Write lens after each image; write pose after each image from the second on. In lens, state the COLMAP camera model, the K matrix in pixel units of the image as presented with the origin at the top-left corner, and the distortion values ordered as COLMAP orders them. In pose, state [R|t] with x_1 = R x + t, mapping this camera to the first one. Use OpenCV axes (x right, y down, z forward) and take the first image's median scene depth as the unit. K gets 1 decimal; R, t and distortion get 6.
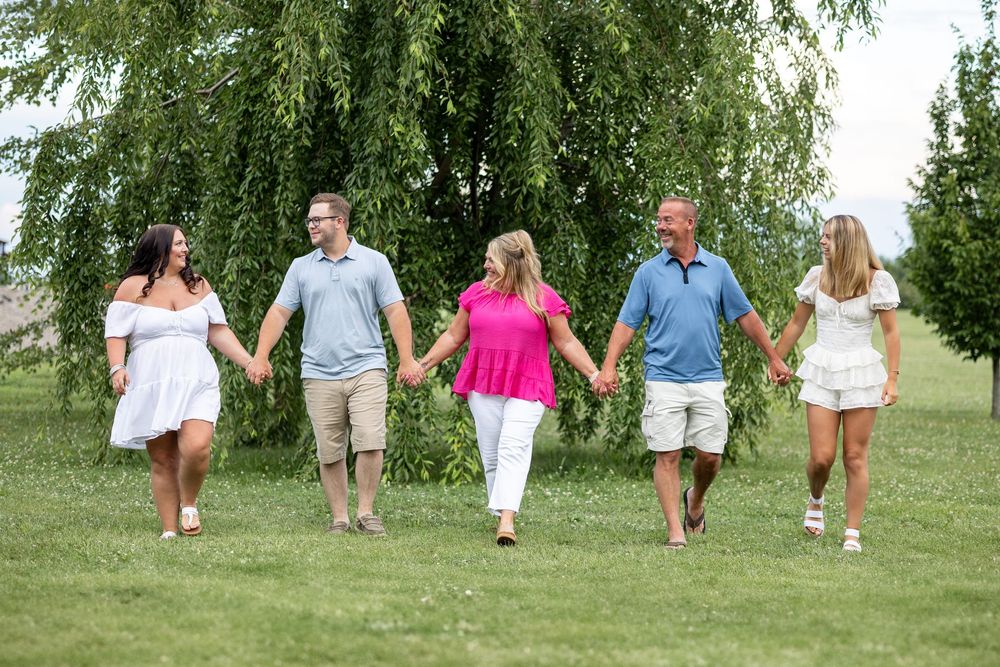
lens RADIAL K [[2430.4, 0, 499.5], [0, 2430.4, 311.0], [0, 0, 1]] dist [0.614480, 0.060163]
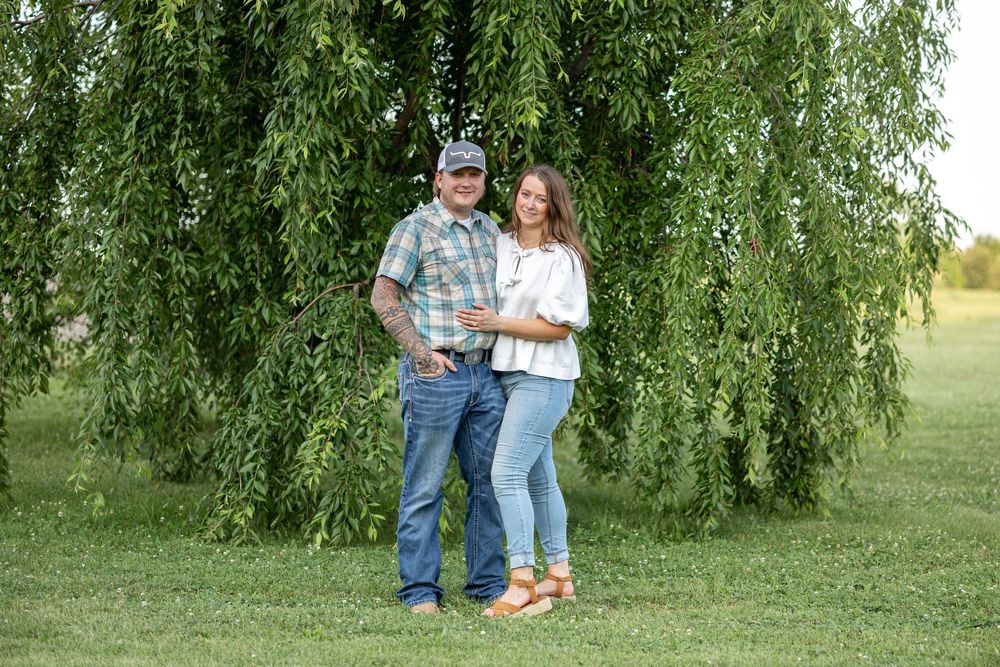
lens RADIAL K [[2896.3, 0, 500.0], [0, 2896.3, 333.5], [0, 0, 1]] dist [0.035871, 9.031703]
pose [[0.999871, 0.003496, -0.015647, 0.018276], [-0.003305, 0.999920, 0.012224, -0.001737], [0.015689, -0.012171, 0.999803, 0.145042]]
